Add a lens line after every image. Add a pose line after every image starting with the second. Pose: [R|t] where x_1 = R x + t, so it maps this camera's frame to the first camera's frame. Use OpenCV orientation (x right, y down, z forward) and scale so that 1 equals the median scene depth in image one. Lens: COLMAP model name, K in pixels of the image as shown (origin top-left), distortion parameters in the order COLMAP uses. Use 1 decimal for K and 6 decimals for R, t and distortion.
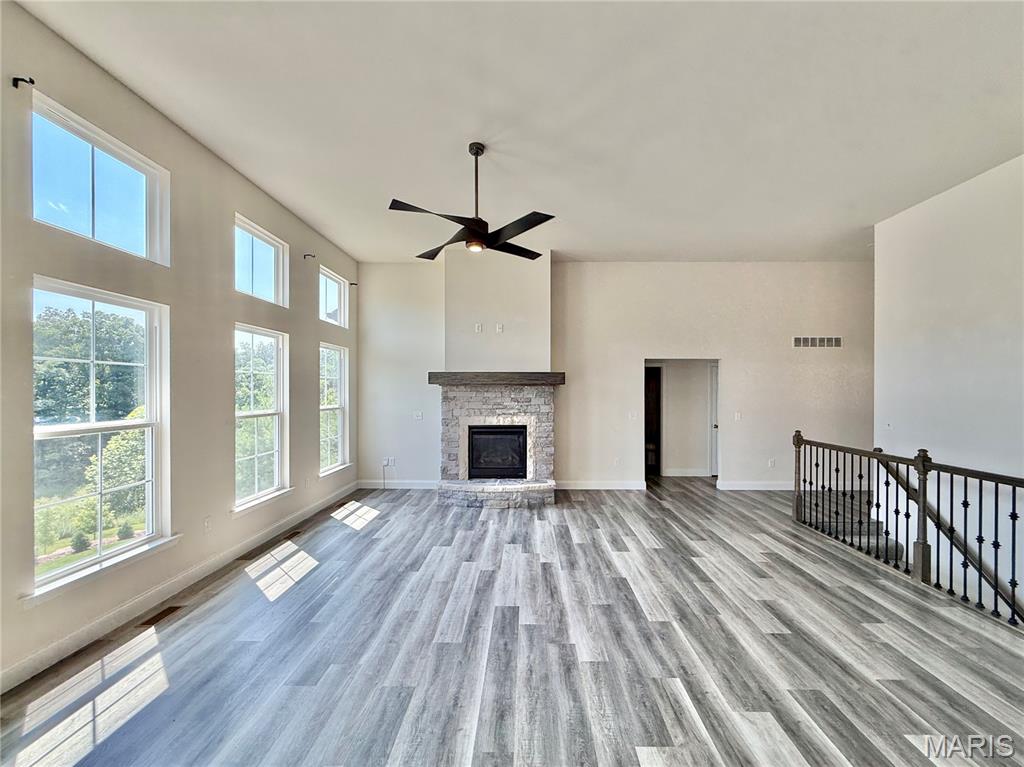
lens RADIAL K [[412.5, 0, 526.3], [0, 412.5, 393.6], [0, 0, 1]] dist [-0.000380, -0.000280]
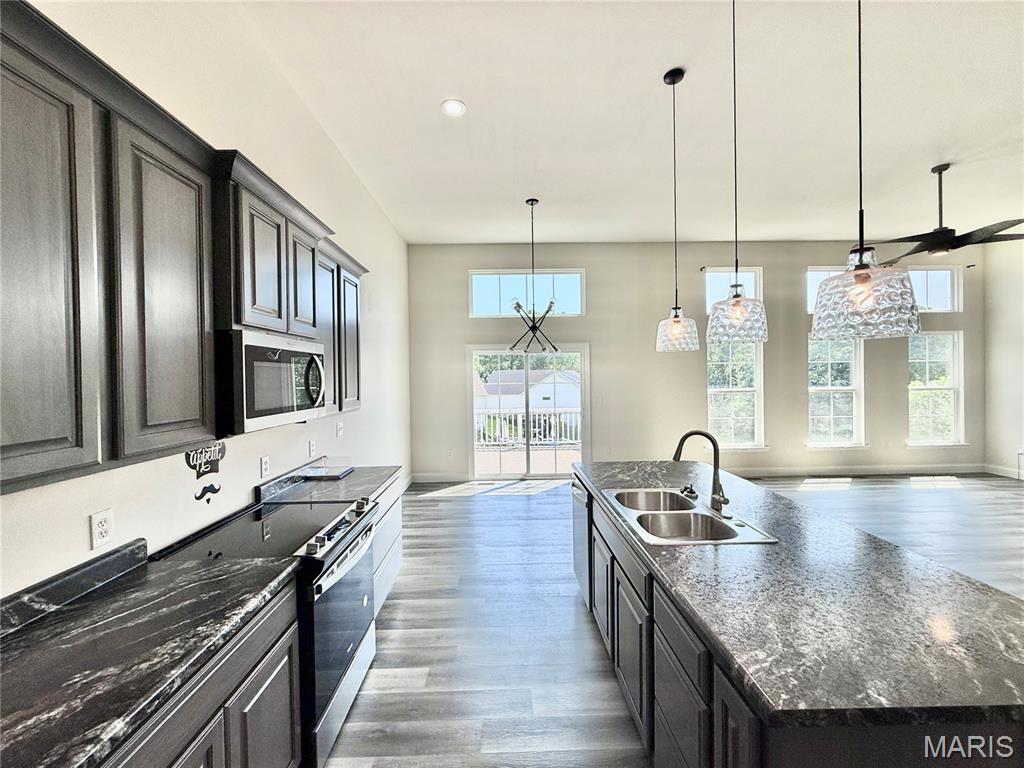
lens RADIAL K [[412.5, 0, 505.9], [0, 412.5, 379.2], [0, 0, 1]] dist [-0.000380, -0.000280]
pose [[0.006086, 0.008682, -0.999944, 0.771830], [0.004551, 0.999952, 0.008710, -0.005976], [0.999971, -0.004604, 0.006046, -0.198154]]
